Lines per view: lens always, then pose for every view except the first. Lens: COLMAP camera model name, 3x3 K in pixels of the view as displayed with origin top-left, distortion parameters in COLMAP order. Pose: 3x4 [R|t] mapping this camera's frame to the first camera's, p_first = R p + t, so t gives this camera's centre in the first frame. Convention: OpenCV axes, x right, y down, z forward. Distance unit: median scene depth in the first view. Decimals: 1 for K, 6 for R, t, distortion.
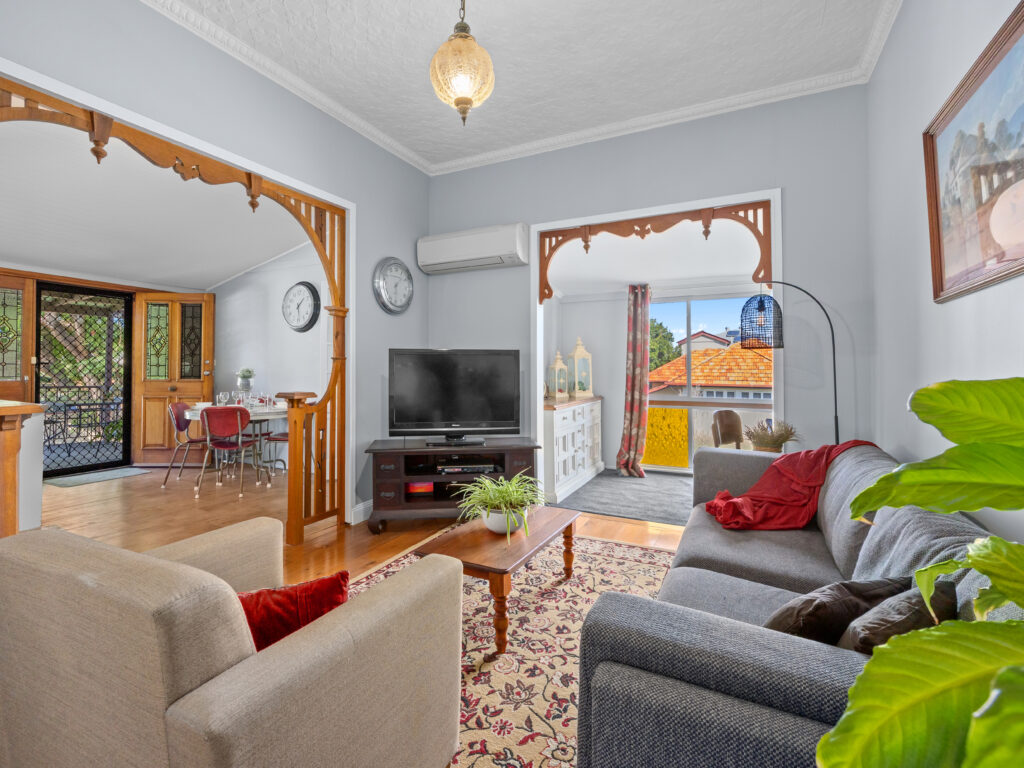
lens RADIAL K [[468.8, 0, 506.9], [0, 468.8, 362.5], [0, 0, 1]] dist [-0.005748, 0.001195]
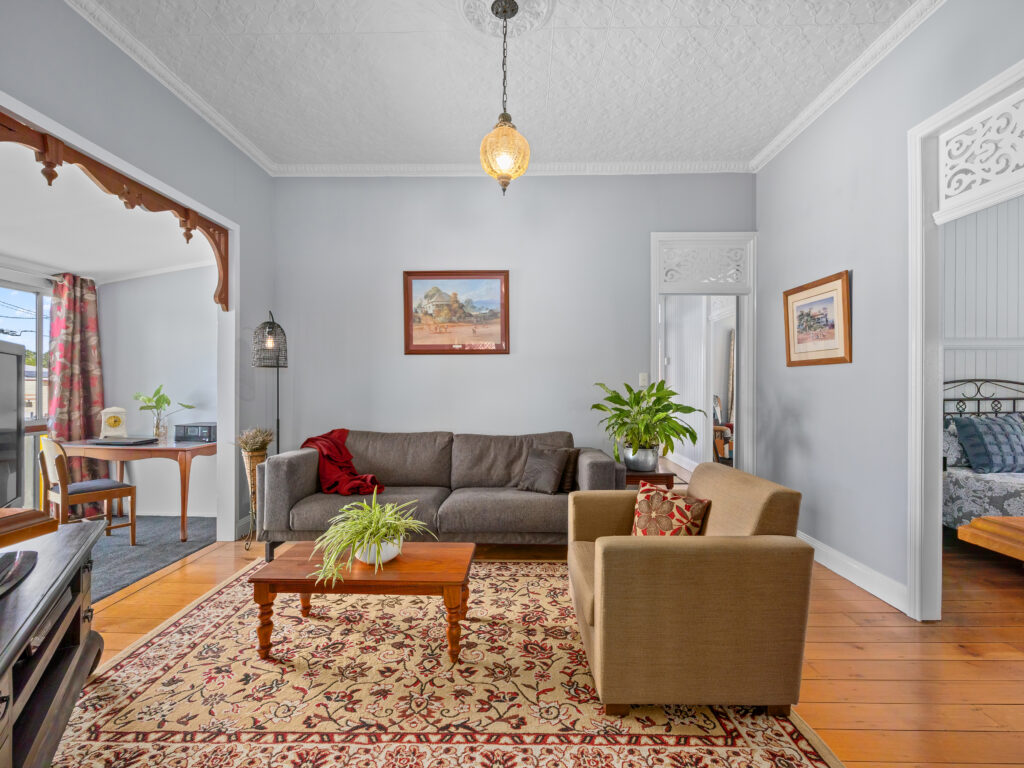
lens RADIAL K [[468.8, 0, 511.1], [0, 468.8, 387.2], [0, 0, 1]] dist [-0.005748, 0.001195]
pose [[-0.437867, -0.004514, 0.899028, -0.439369], [-0.014199, 0.999897, -0.001896, 0.007721], [-0.898927, -0.013596, -0.437887, 0.542742]]
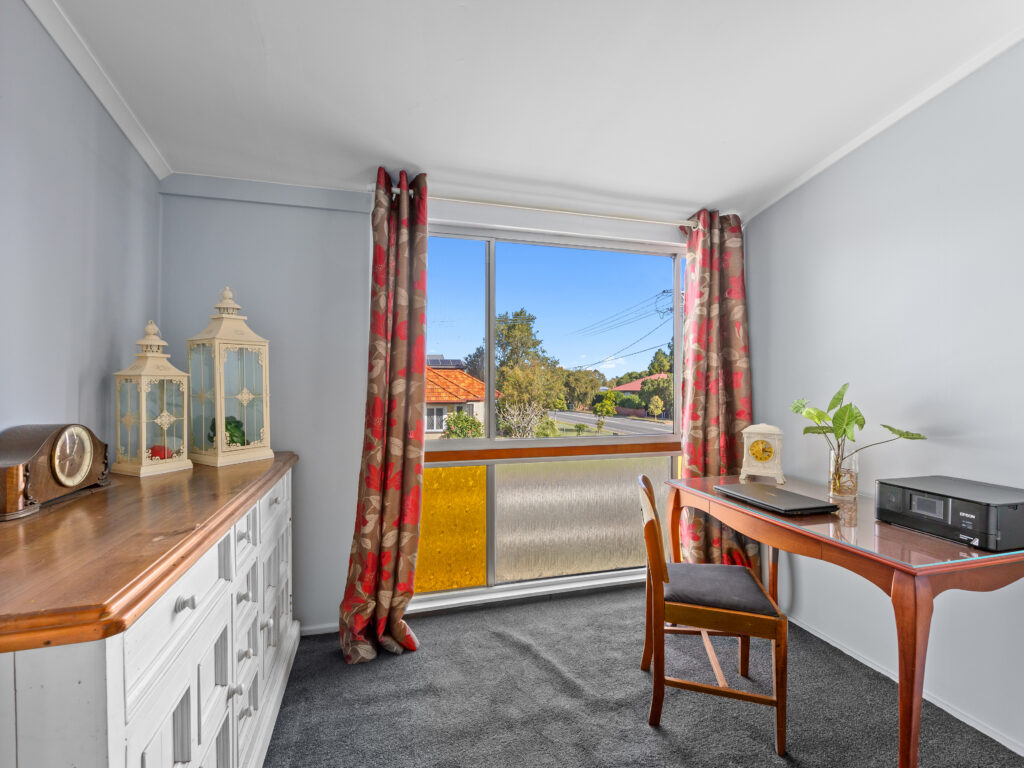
lens RADIAL K [[468.8, 0, 517.6], [0, 468.8, 384.5], [0, 0, 1]] dist [-0.005748, 0.001195]
pose [[0.721062, 0.005331, 0.692851, 0.073499], [-0.011968, 0.999917, 0.004761, 0.012750], [-0.692768, -0.011725, 0.721066, 0.638814]]
